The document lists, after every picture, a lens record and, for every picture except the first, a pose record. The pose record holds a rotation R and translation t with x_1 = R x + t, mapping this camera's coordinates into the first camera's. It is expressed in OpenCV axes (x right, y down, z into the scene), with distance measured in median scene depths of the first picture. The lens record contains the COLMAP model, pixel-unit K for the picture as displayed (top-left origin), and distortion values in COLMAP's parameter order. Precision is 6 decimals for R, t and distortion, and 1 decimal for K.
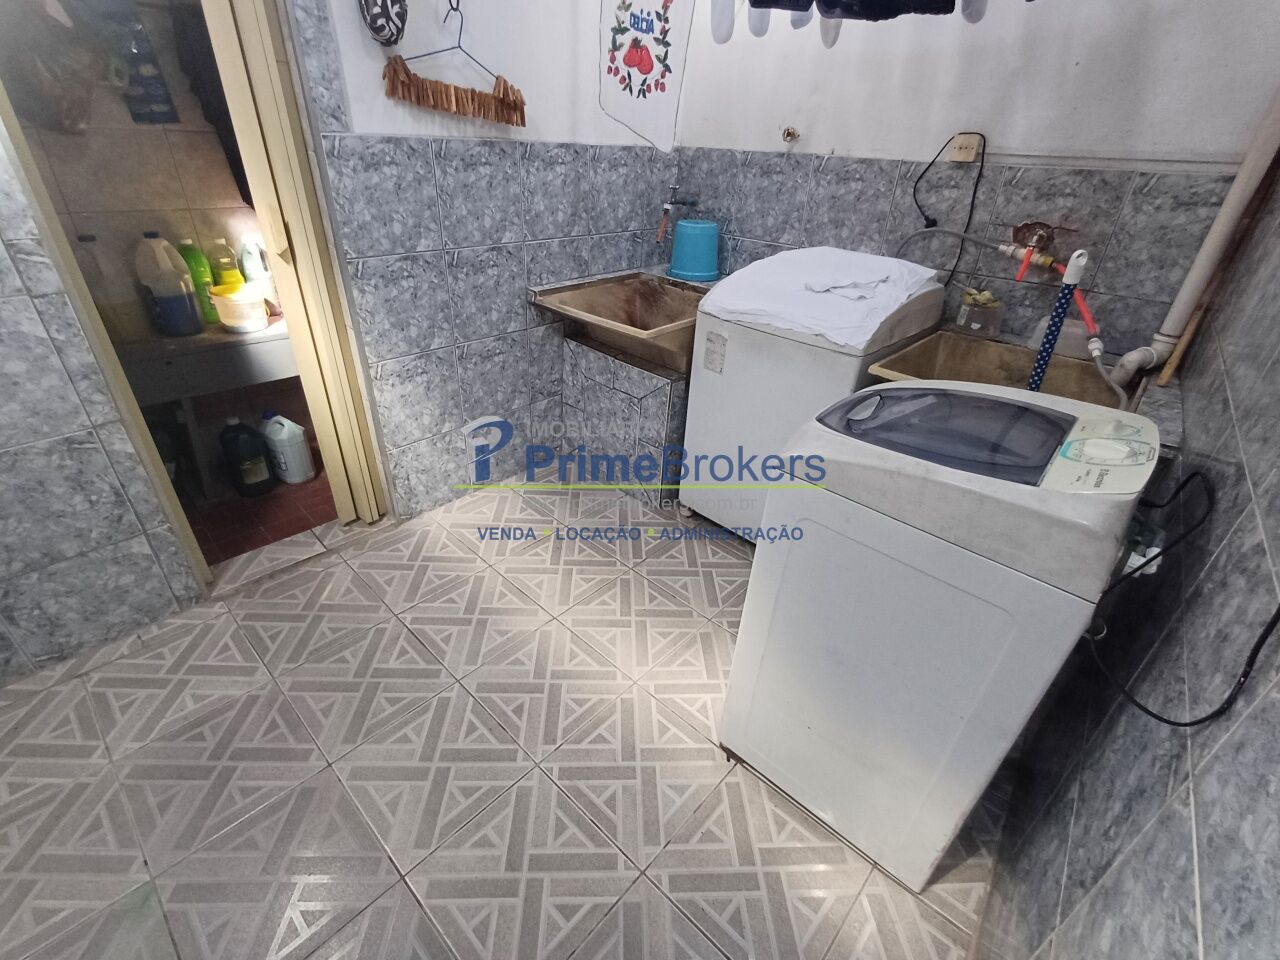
lens RADIAL K [[582.0, 0, 638.7], [0, 582.0, 476.1], [0, 0, 1]] dist [0.002929, -0.000030]
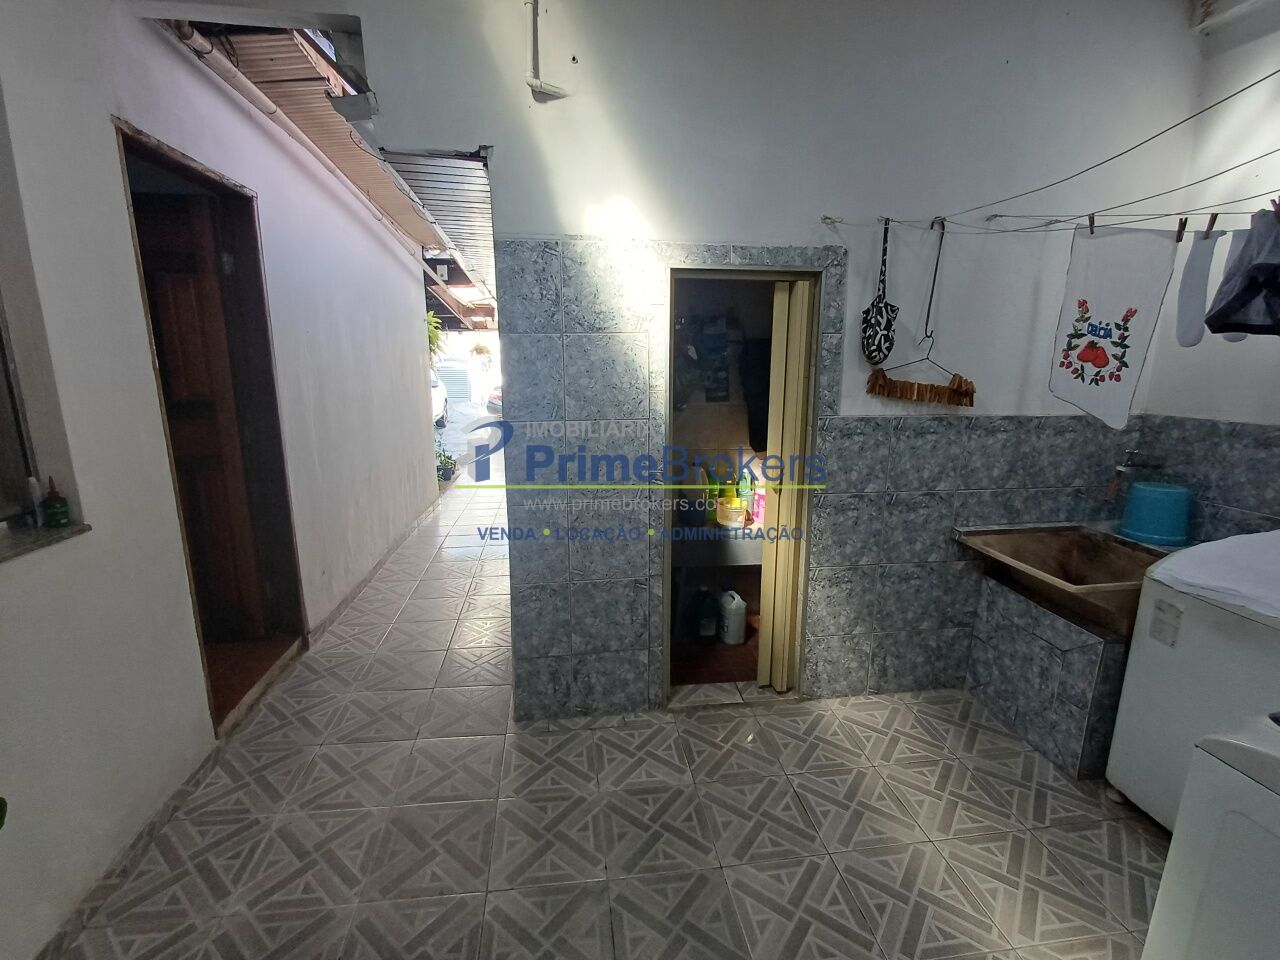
lens RADIAL K [[582.0, 0, 638.7], [0, 582.0, 476.1], [0, 0, 1]] dist [0.002929, -0.000030]
pose [[0.776709, 0.084138, -0.624215, 0.038672], [-0.291952, 0.926238, -0.238427, 0.040921], [0.558111, 0.367429, 0.743981, -0.260694]]
